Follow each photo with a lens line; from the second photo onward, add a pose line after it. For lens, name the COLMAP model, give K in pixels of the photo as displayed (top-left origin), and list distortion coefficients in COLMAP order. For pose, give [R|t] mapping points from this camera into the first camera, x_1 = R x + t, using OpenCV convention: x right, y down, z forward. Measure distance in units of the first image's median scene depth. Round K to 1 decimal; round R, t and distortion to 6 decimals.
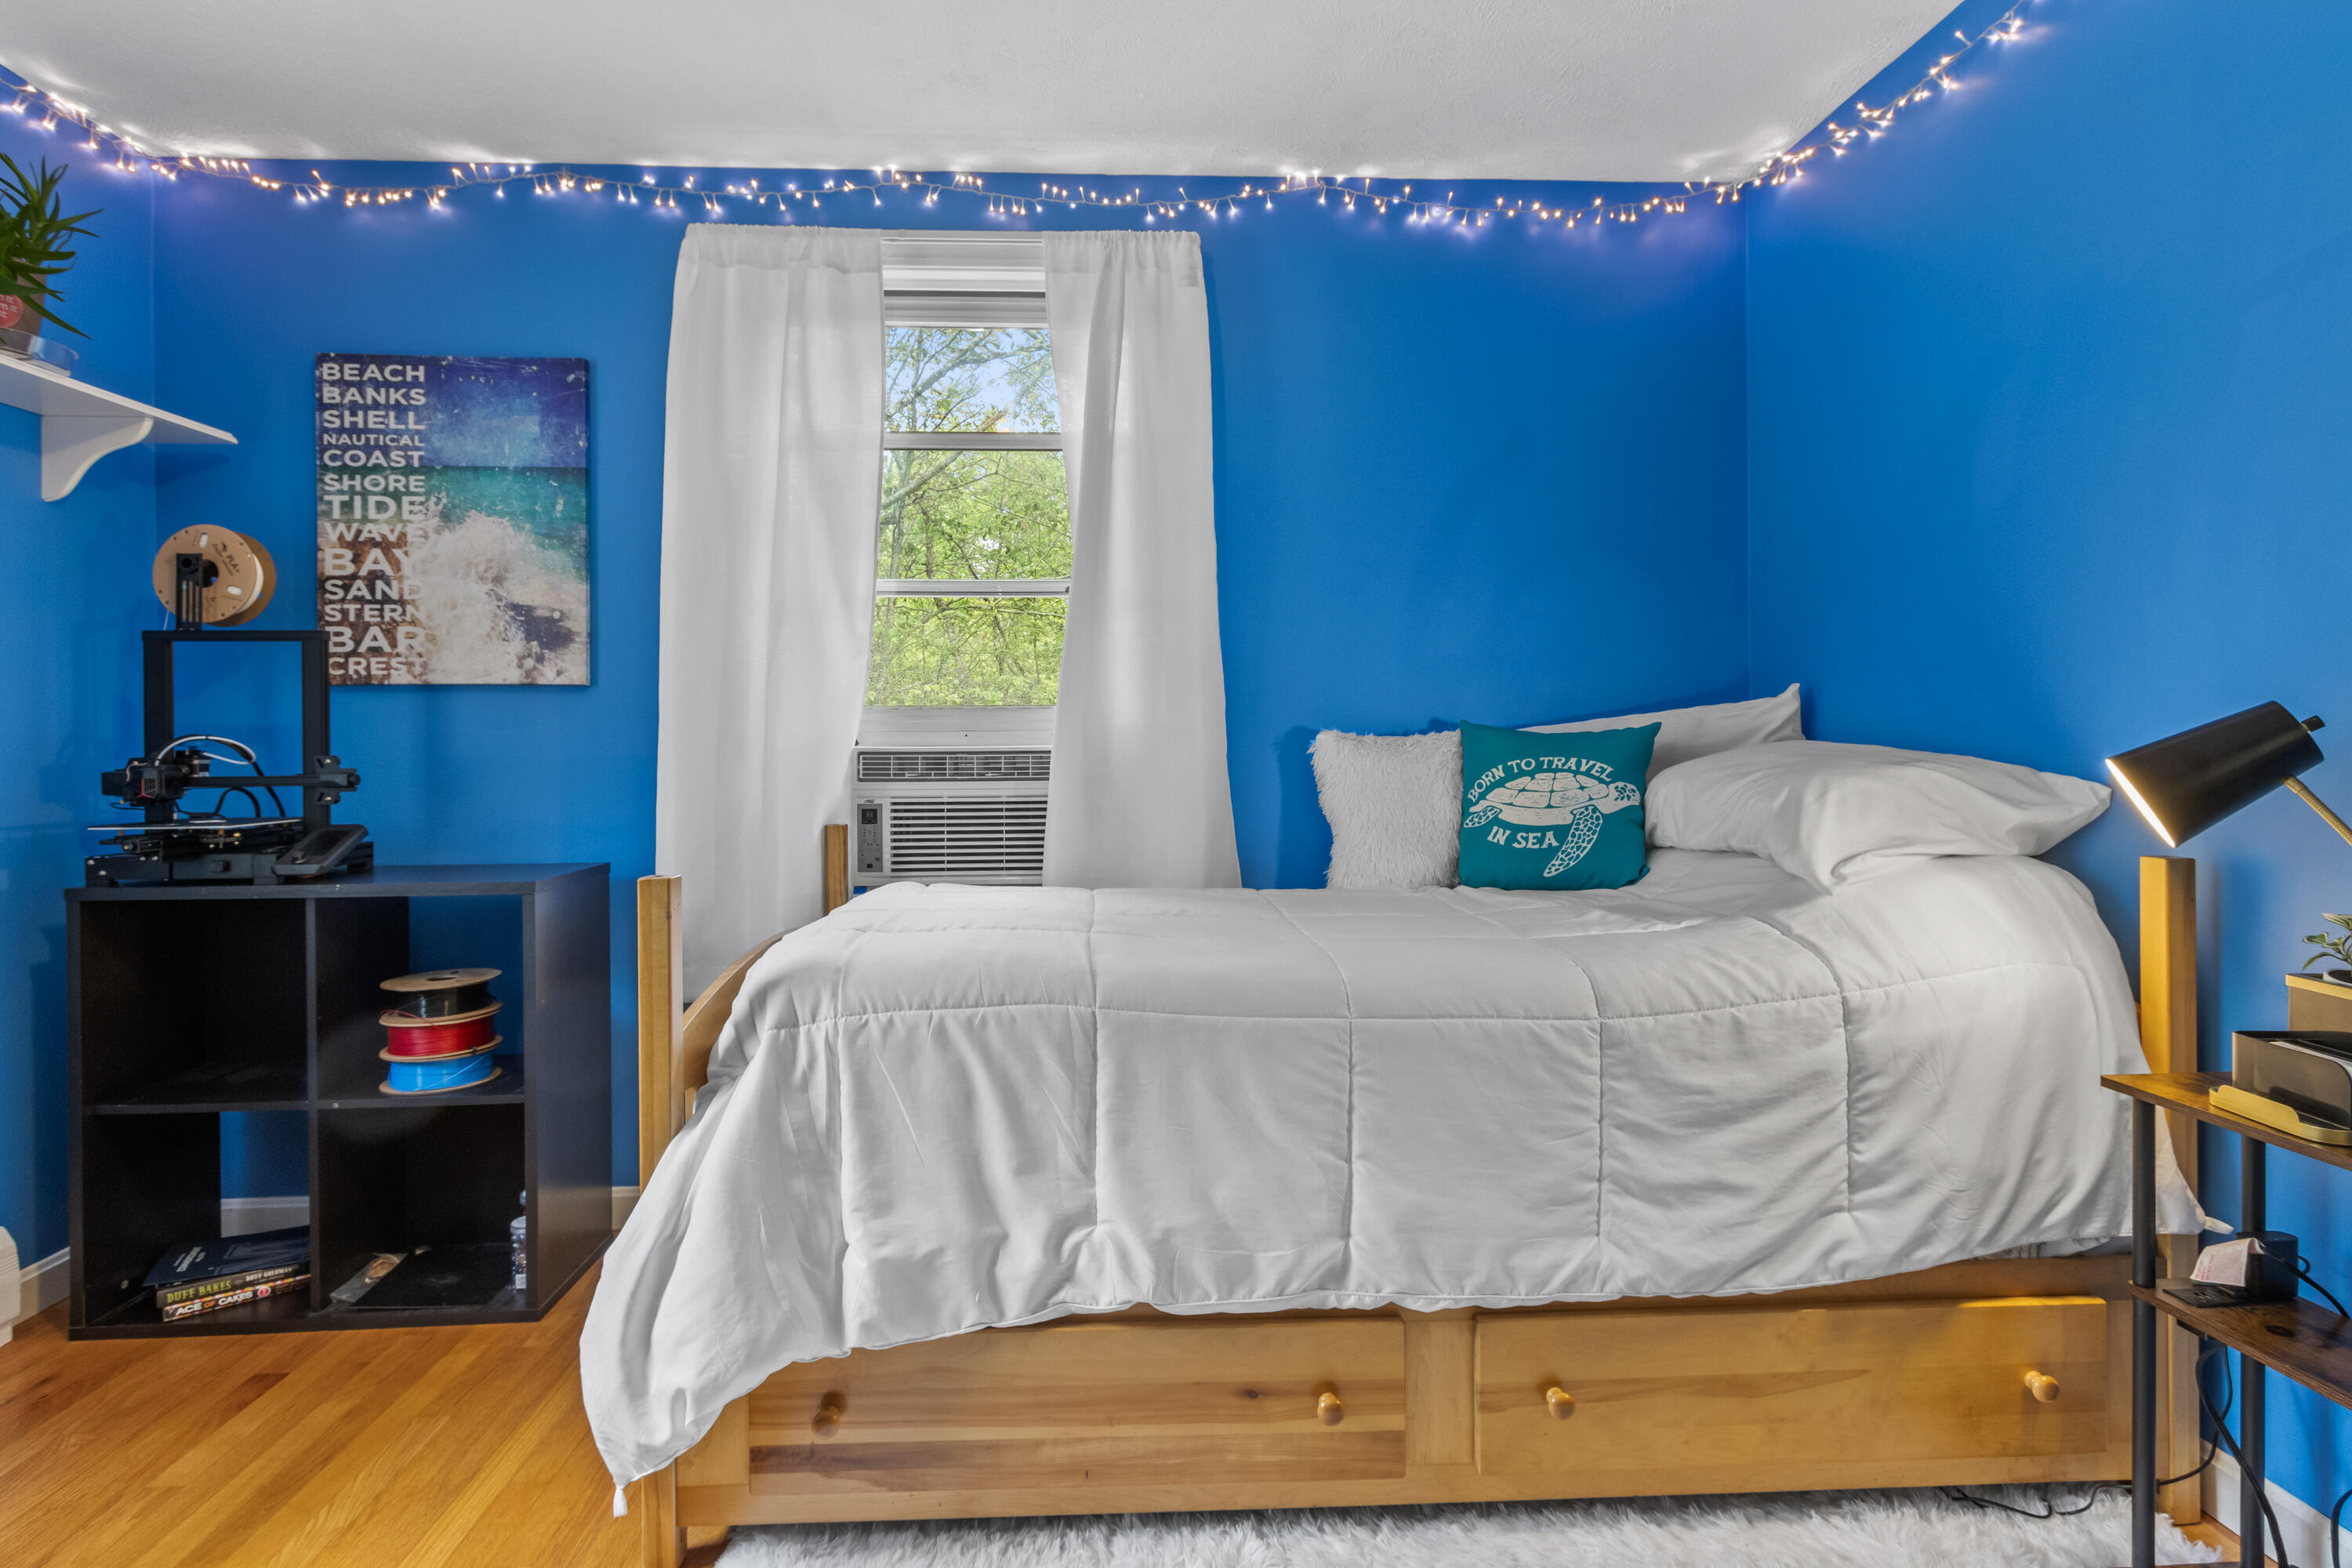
lens RADIAL K [[1081.9, 0, 1149.5], [0, 1081.9, 719.3], [0, 0, 1]] dist [0.001470, 0.000360]
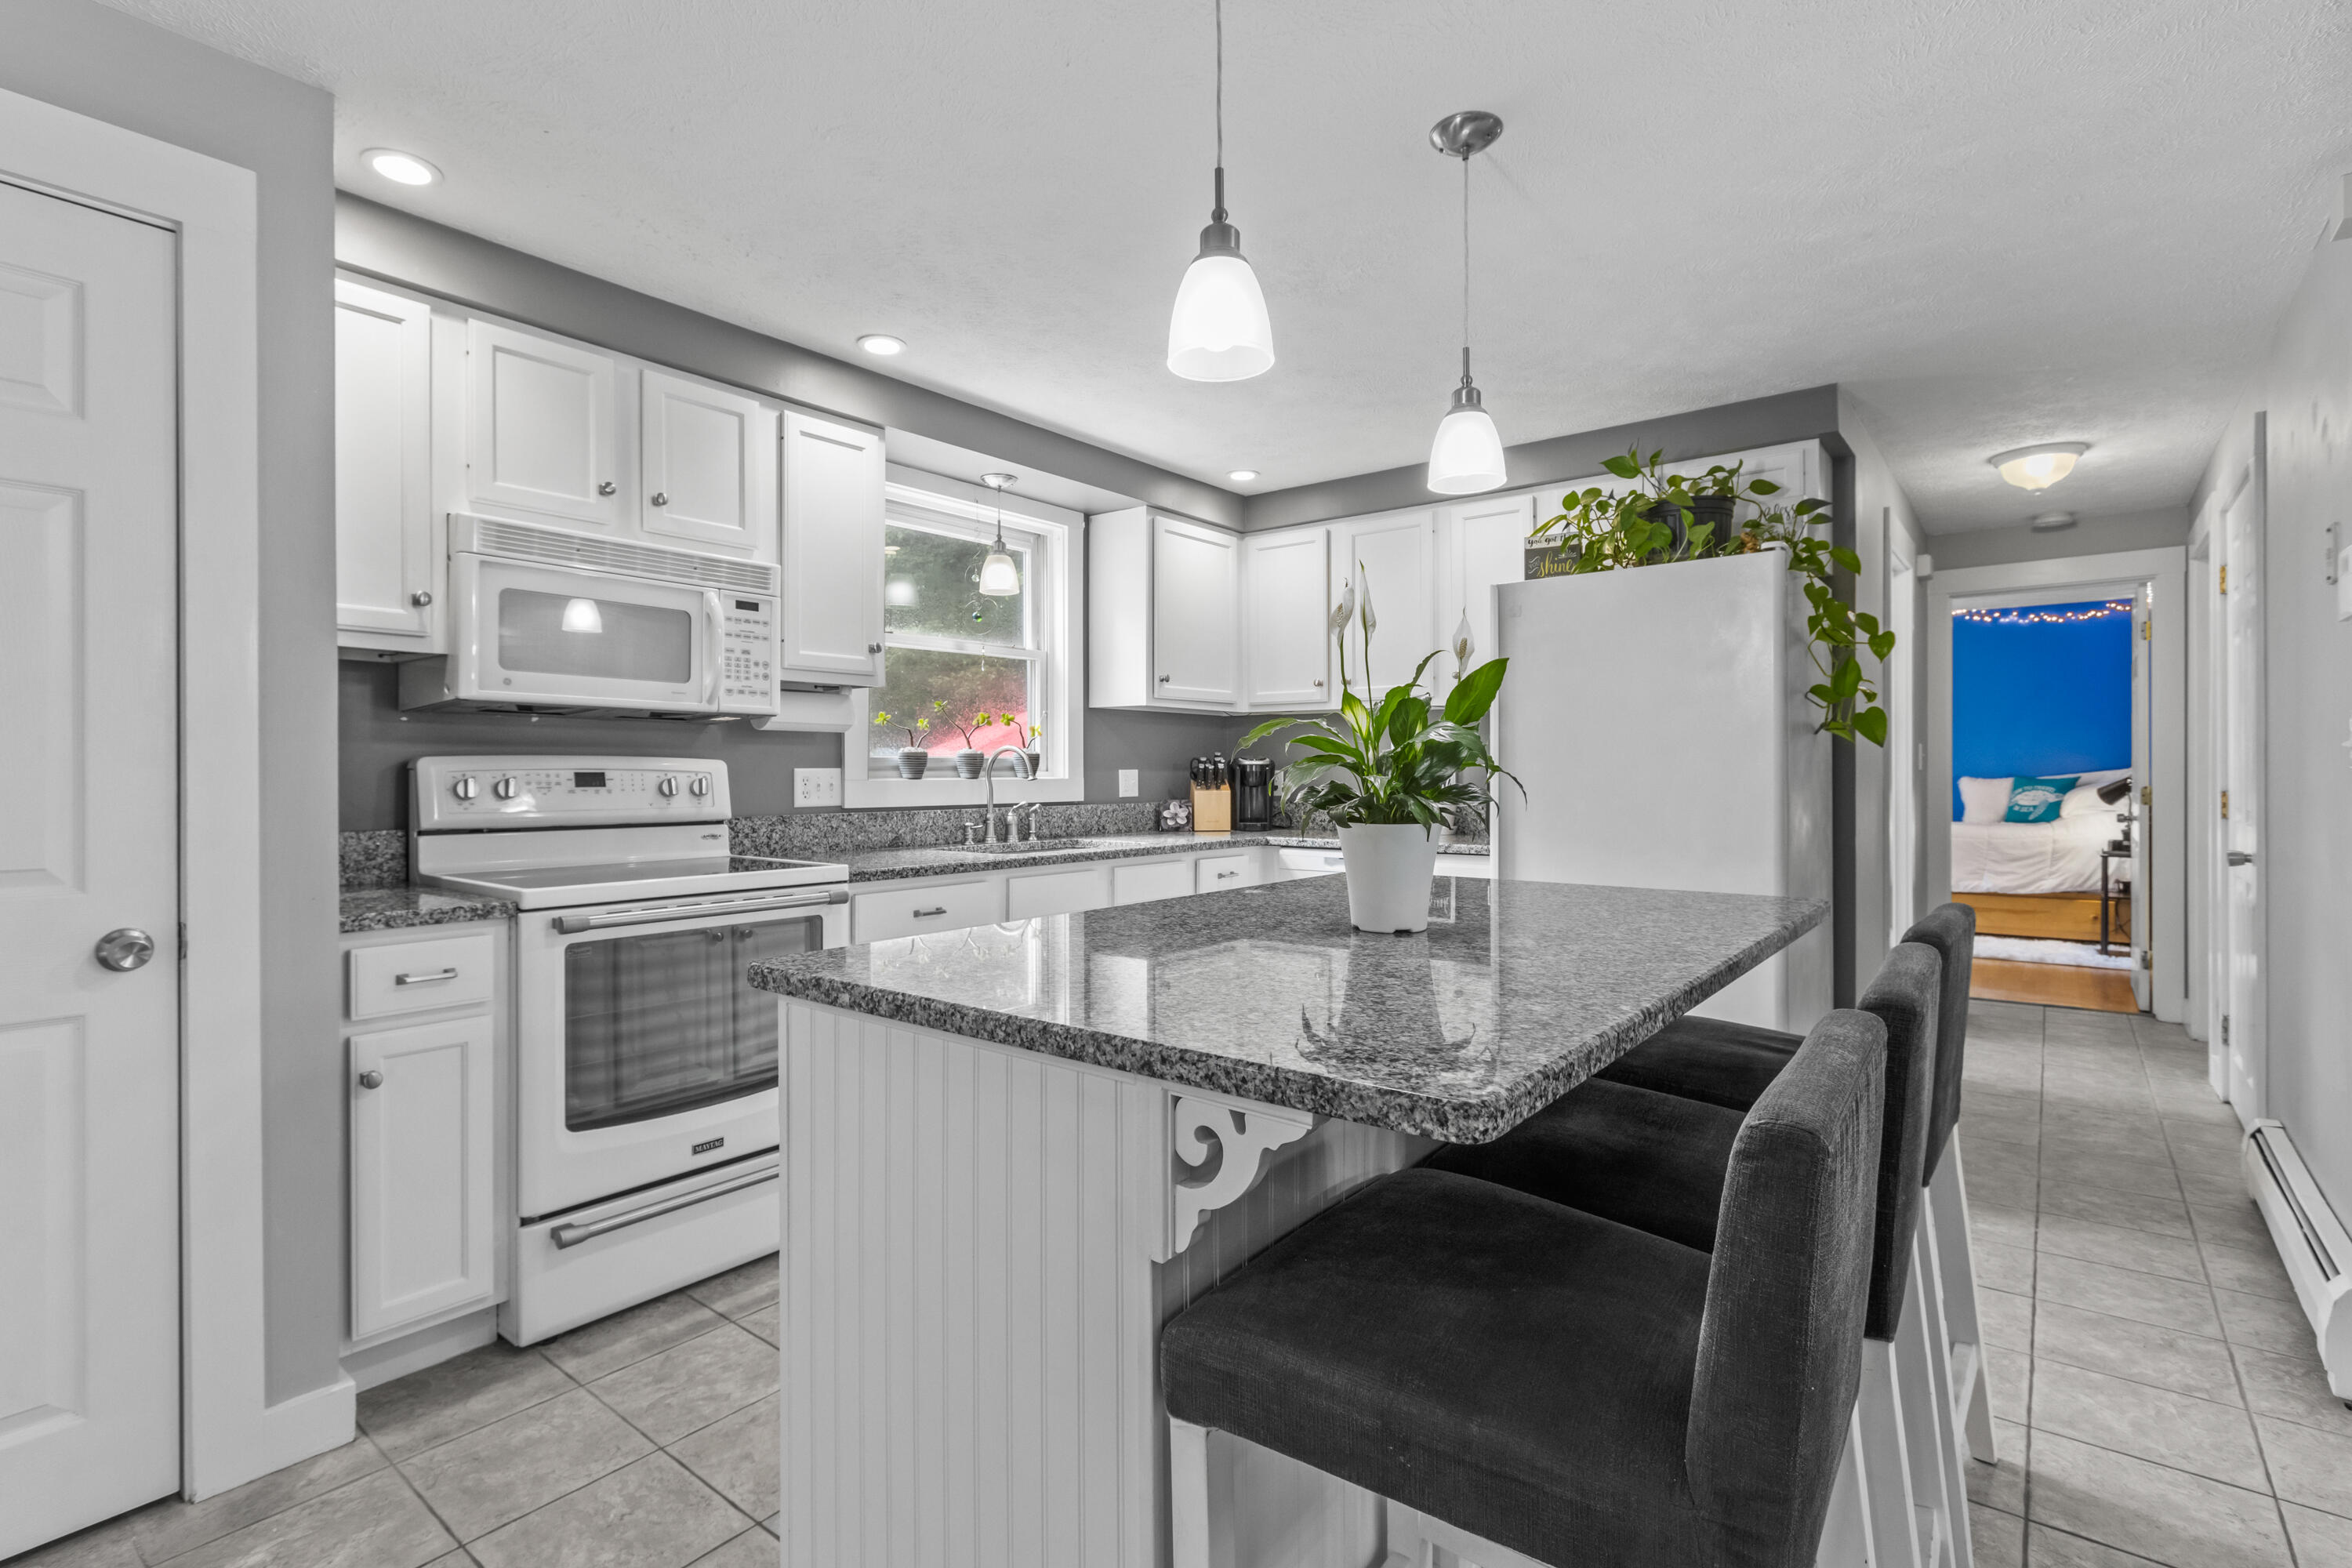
lens RADIAL K [[1109.7, 0, 1179.8], [0, 1109.7, 777.1], [0, 0, 1]] dist [0.000120, -0.000422]
pose [[0.750939, 0.014256, -0.660218, 0.640850], [0.014192, 0.999188, 0.037717, -0.161657], [0.660219, -0.037693, 0.750127, -3.402379]]
